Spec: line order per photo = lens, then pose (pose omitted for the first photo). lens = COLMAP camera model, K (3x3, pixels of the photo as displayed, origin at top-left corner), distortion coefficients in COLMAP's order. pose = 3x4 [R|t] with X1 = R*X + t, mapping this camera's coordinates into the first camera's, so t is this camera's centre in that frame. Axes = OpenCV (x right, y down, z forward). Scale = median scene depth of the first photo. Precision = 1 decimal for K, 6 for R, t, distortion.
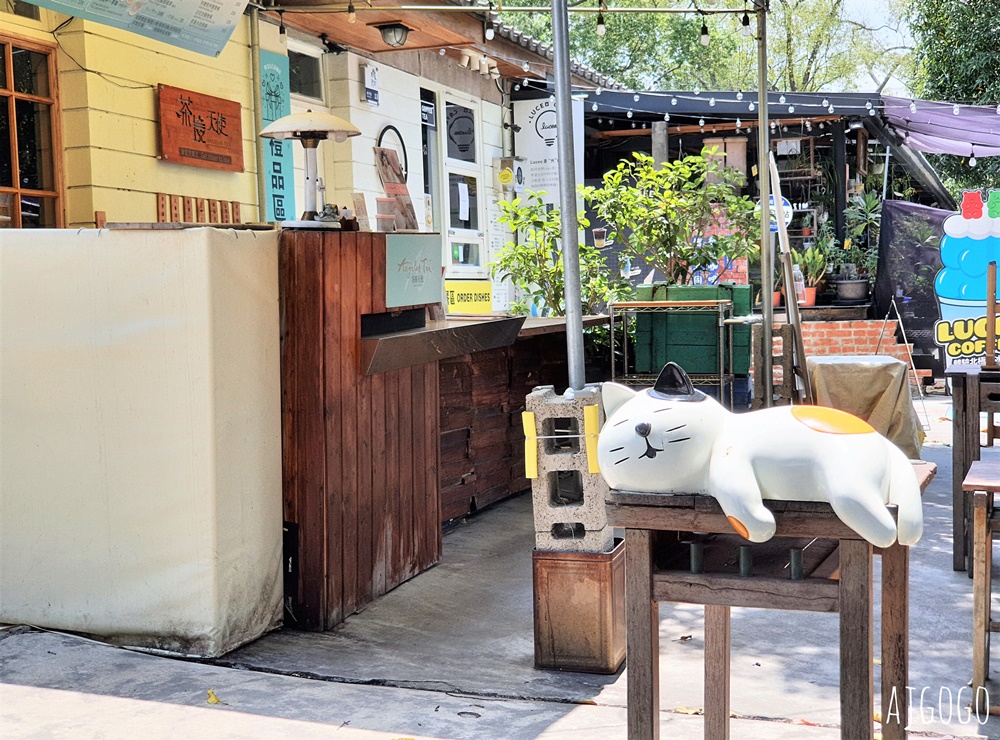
lens RADIAL K [[1544.1, 0, 500.2], [0, 1544.1, 370.2], [0, 0, 1]] dist [0.016844, 0.000000]
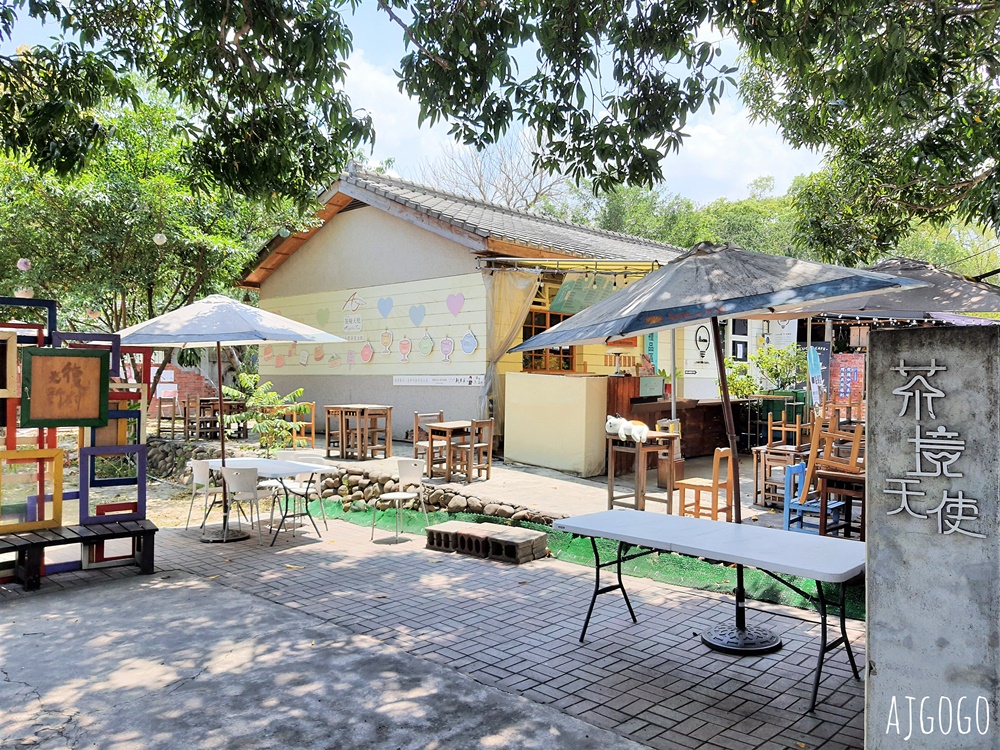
lens RADIAL K [[816.2, 0, 499.9], [0, 816.2, 378.4], [0, 0, 1]] dist [0.032286, -0.054847]
pose [[0.902085, 0.041853, -0.429525, 0.502159], [-0.057438, 0.998075, -0.023378, -0.018735], [0.427720, 0.045760, 0.902752, -1.018825]]
